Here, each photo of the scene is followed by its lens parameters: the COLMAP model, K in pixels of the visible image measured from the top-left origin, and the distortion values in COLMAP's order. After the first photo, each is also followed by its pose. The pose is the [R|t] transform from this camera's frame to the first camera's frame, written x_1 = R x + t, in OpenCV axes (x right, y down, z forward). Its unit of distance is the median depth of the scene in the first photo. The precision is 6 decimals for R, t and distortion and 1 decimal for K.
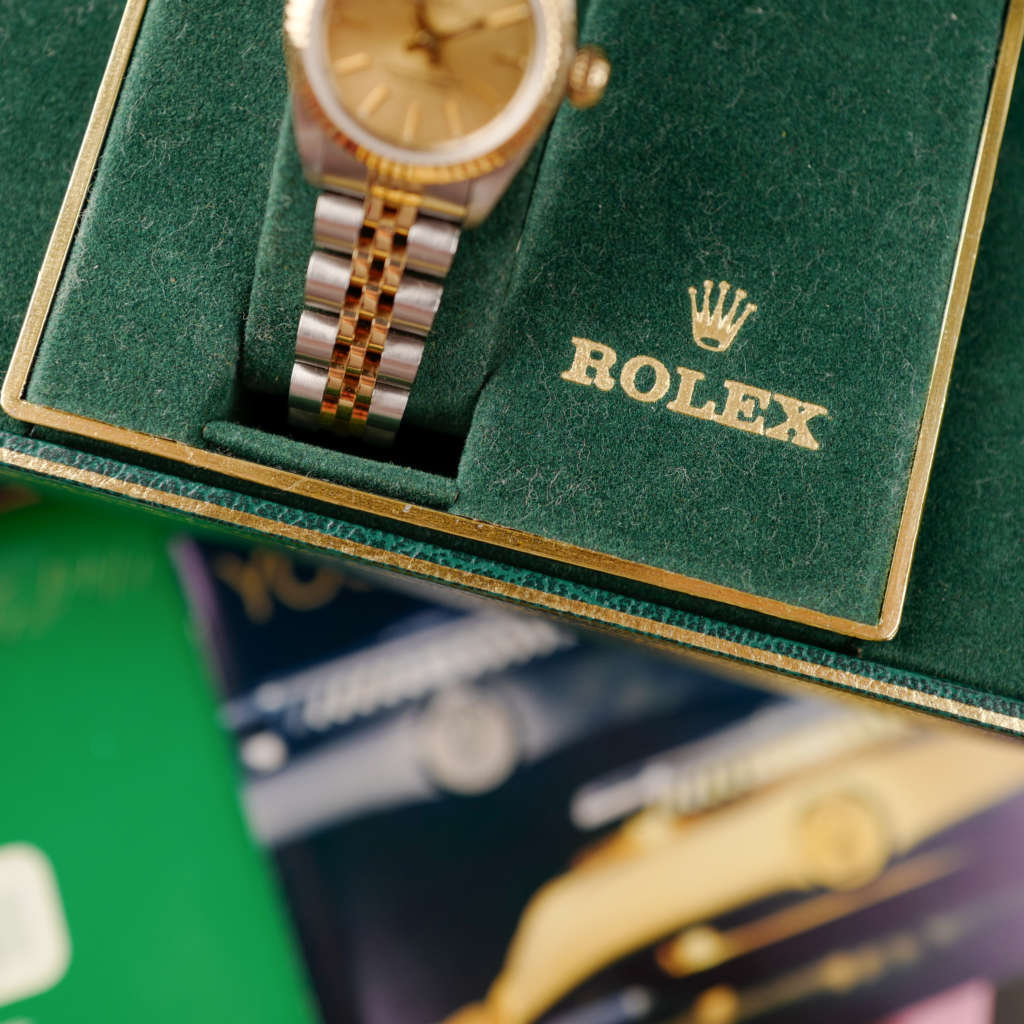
lens RADIAL K [[1922.0, 0, 511.7], [0, 1922.0, 591.3], [0, 0, 1]] dist [-0.004686, -0.092649]
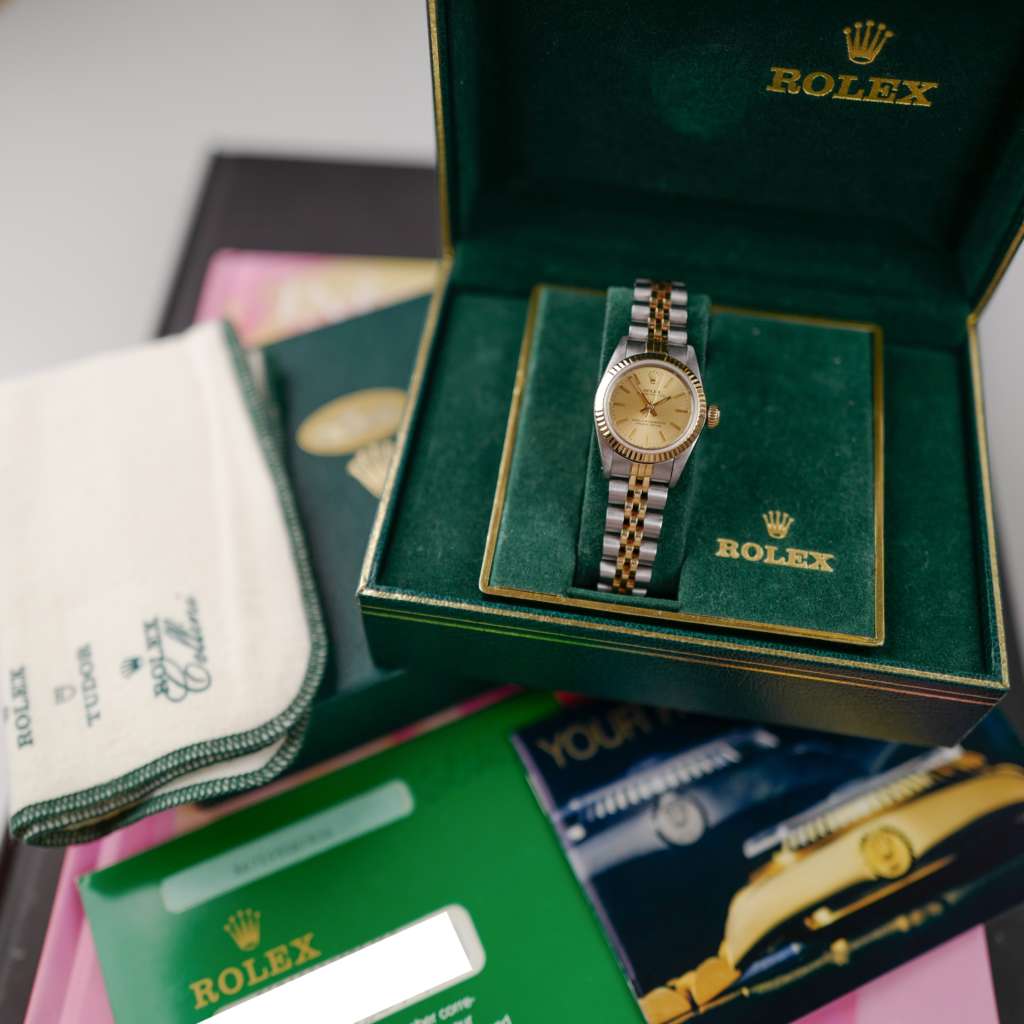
lens RADIAL K [[1922.0, 0, 511.7], [0, 1922.0, 591.3], [0, 0, 1]] dist [-0.004686, -0.092649]
pose [[0.990692, -0.124961, 0.053982, -0.342386], [0.136054, 0.896423, -0.421800, 0.855258], [0.004318, 0.425218, 0.905081, -1.047176]]
